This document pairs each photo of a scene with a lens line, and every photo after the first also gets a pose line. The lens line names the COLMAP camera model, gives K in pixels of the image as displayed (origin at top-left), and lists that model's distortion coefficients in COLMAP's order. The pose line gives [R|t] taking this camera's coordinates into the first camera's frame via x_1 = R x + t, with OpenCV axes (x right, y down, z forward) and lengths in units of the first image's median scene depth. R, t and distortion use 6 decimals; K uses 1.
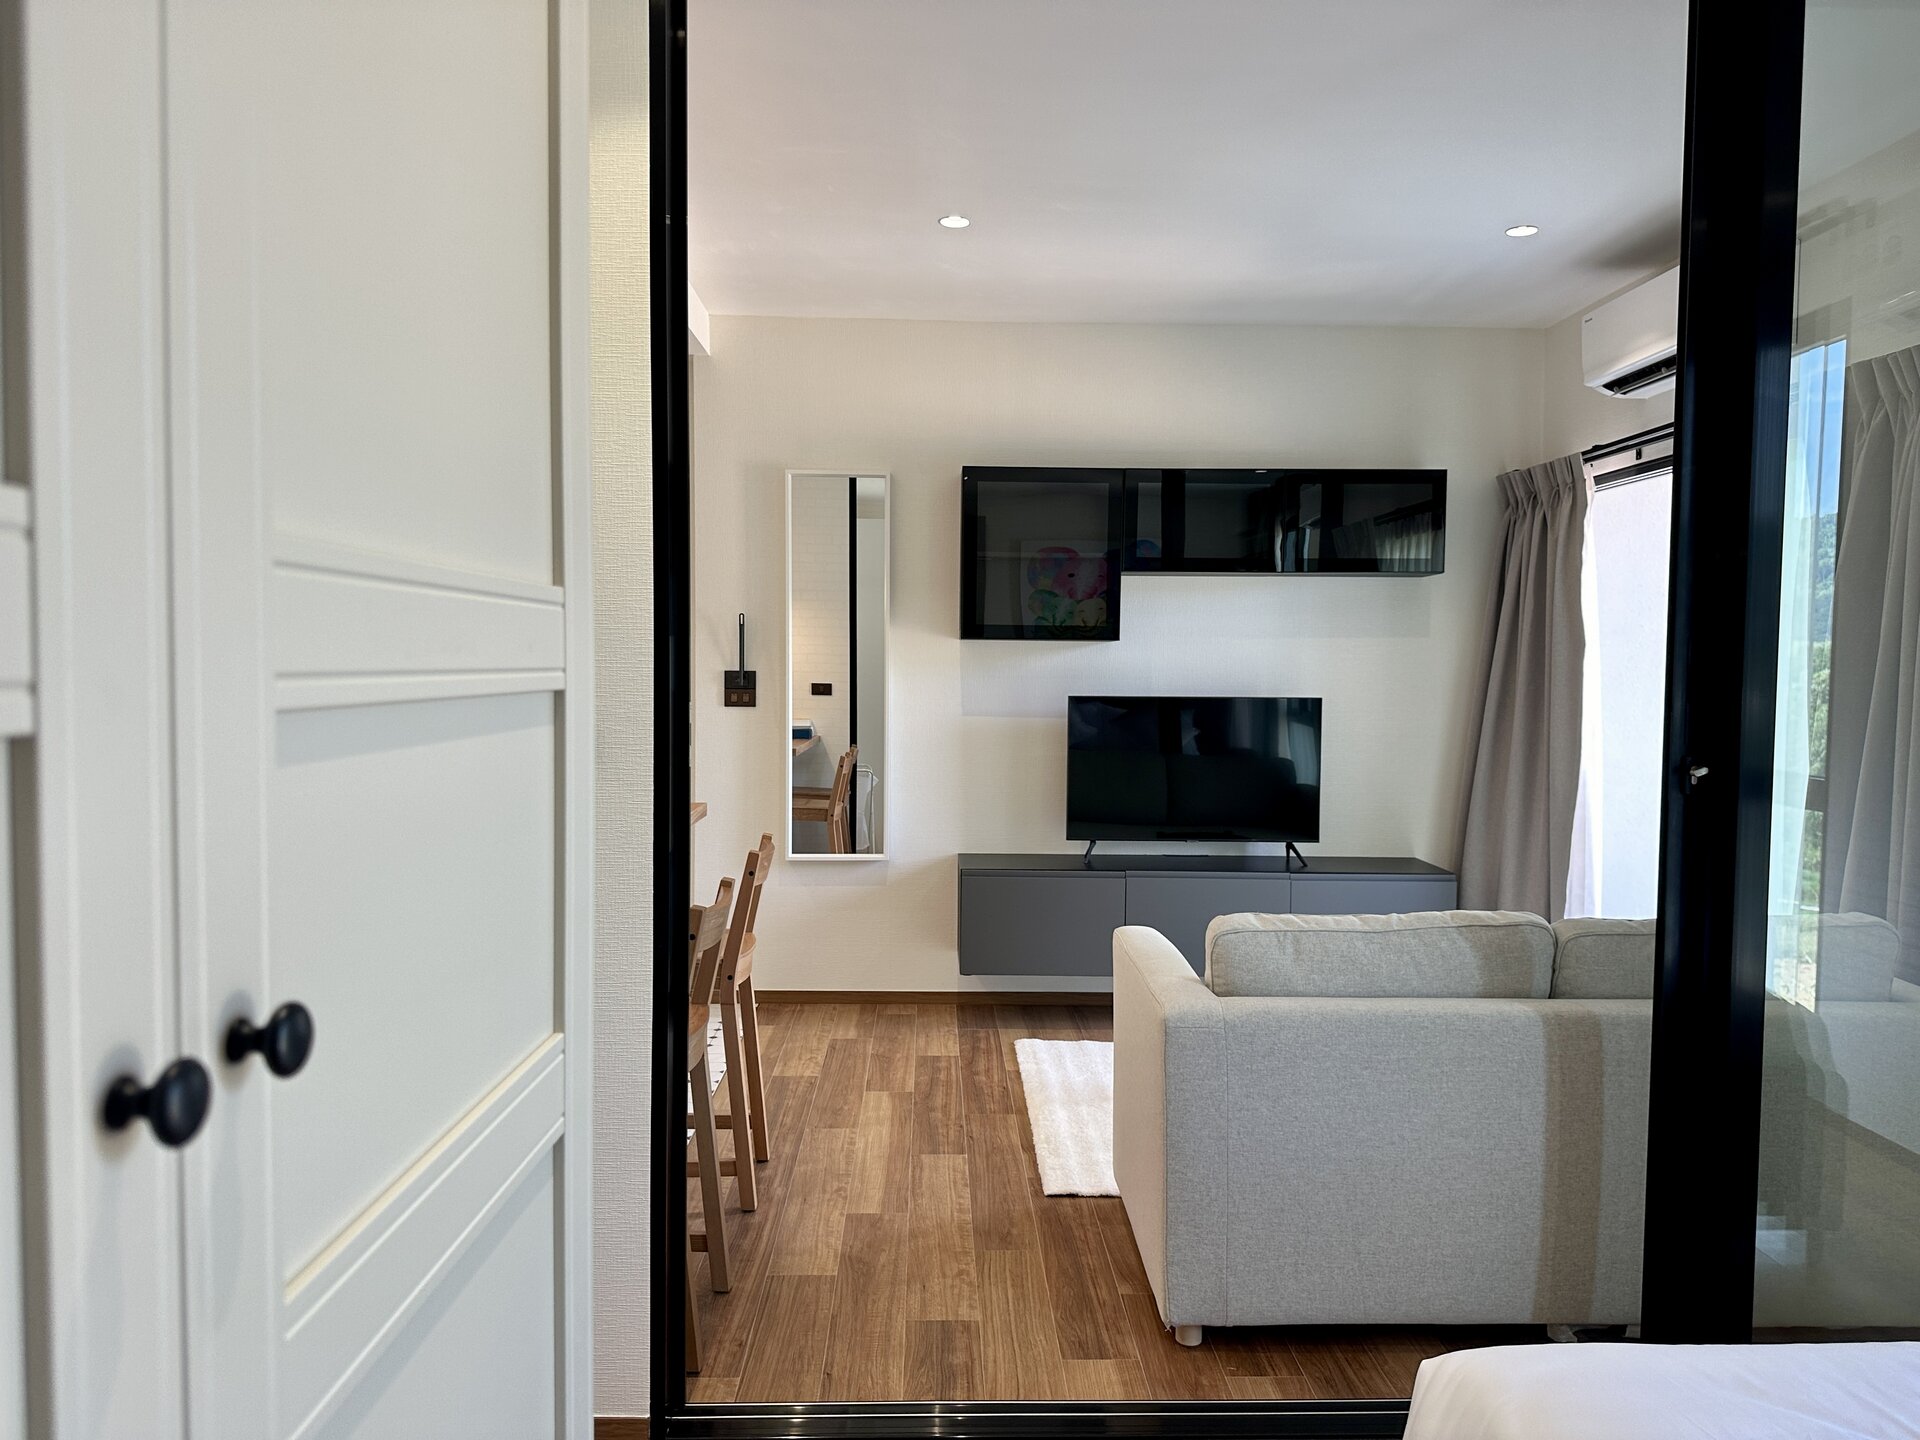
lens RADIAL K [[1324.7, 0, 960.0], [0, 1324.7, 720.0], [0, 0, 1]] dist [0.125536, -0.226505]
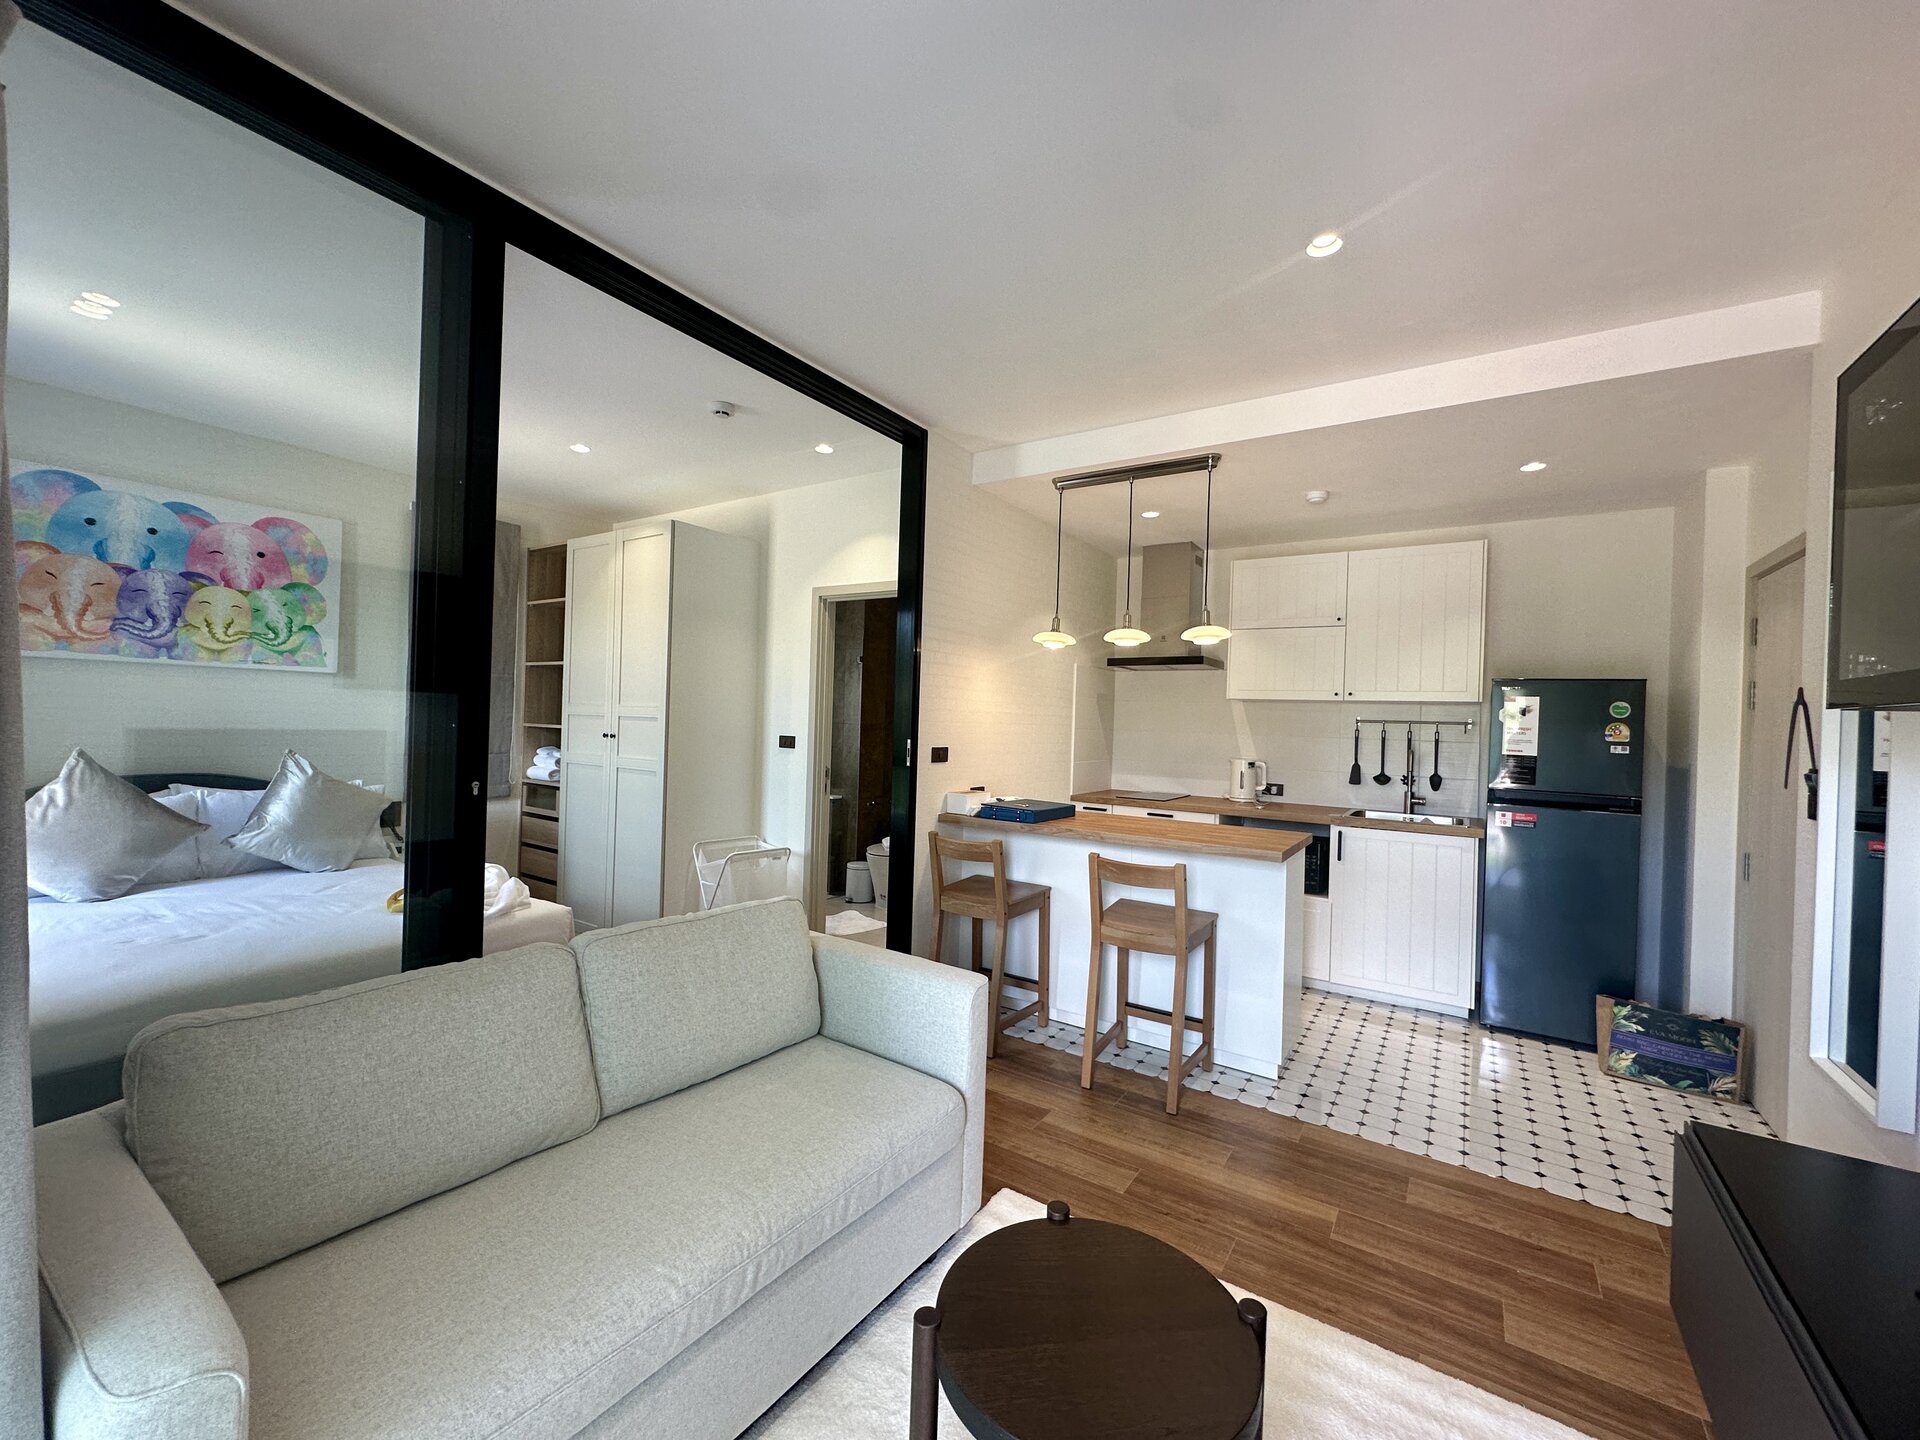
lens RADIAL K [[764.8, 0, 960.0], [0, 764.8, 720.0], [0, 0, 1]] dist [-0.002840, -0.000413]
pose [[-0.572985, -0.028192, -0.819081, 0.451556], [-0.072292, 0.997251, 0.016246, -0.039426], [0.816371, 0.068522, -0.573448, 0.935331]]
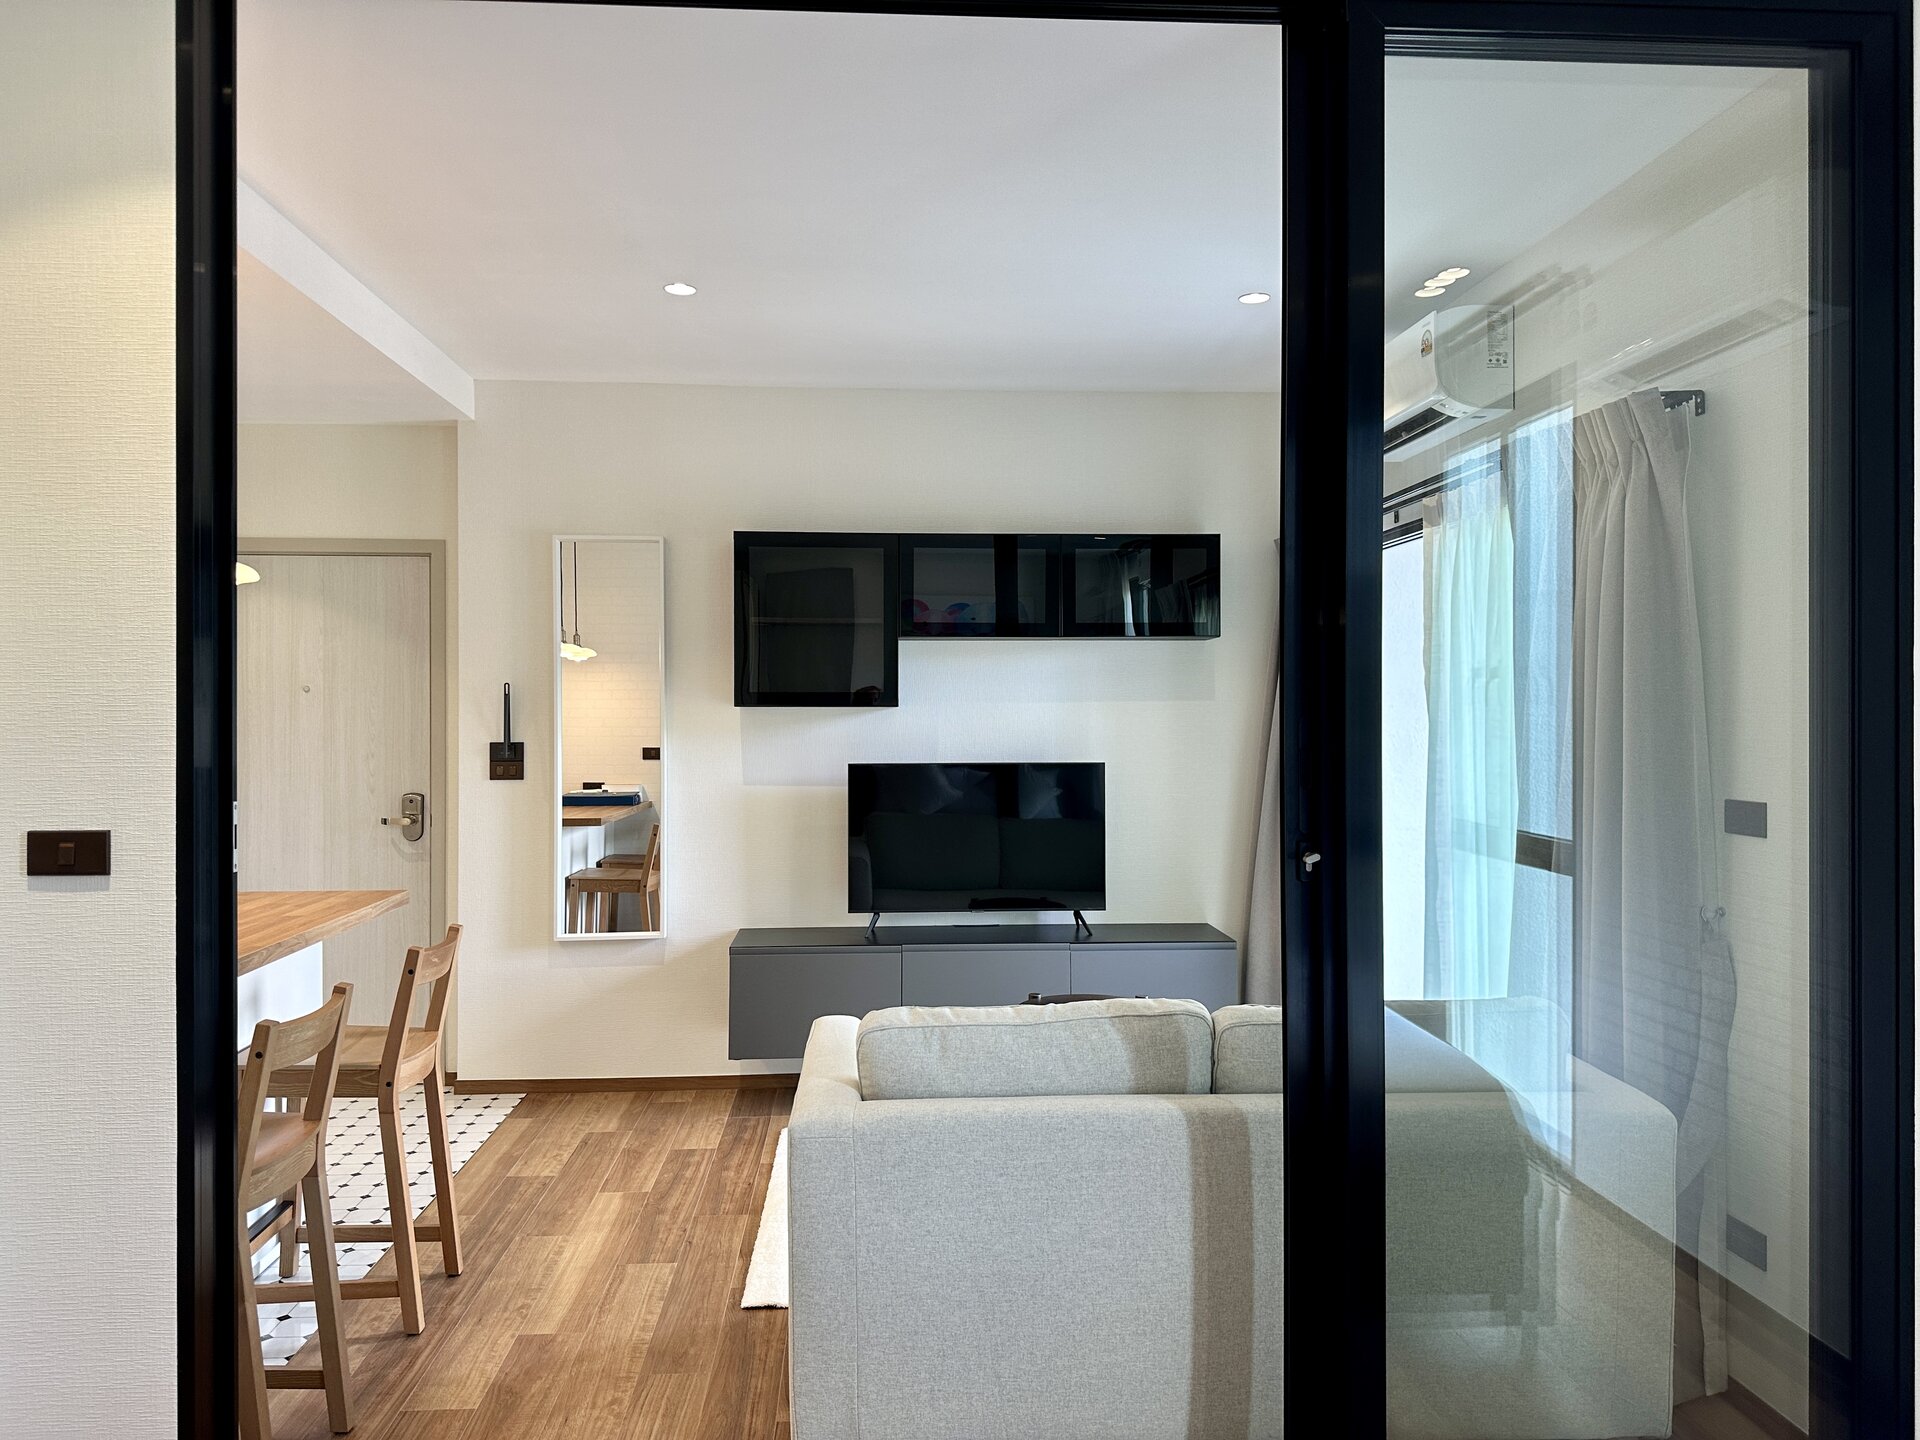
lens RADIAL K [[1325.6, 0, 953.6], [0, 1325.6, 710.3], [0, 0, 1]] dist [0.173182, -0.365710]
pose [[0.999086, -0.010509, 0.041438, 0.125781], [0.012332, 0.998955, -0.043998, -0.014405], [-0.040932, 0.044469, 0.998172, 0.021673]]
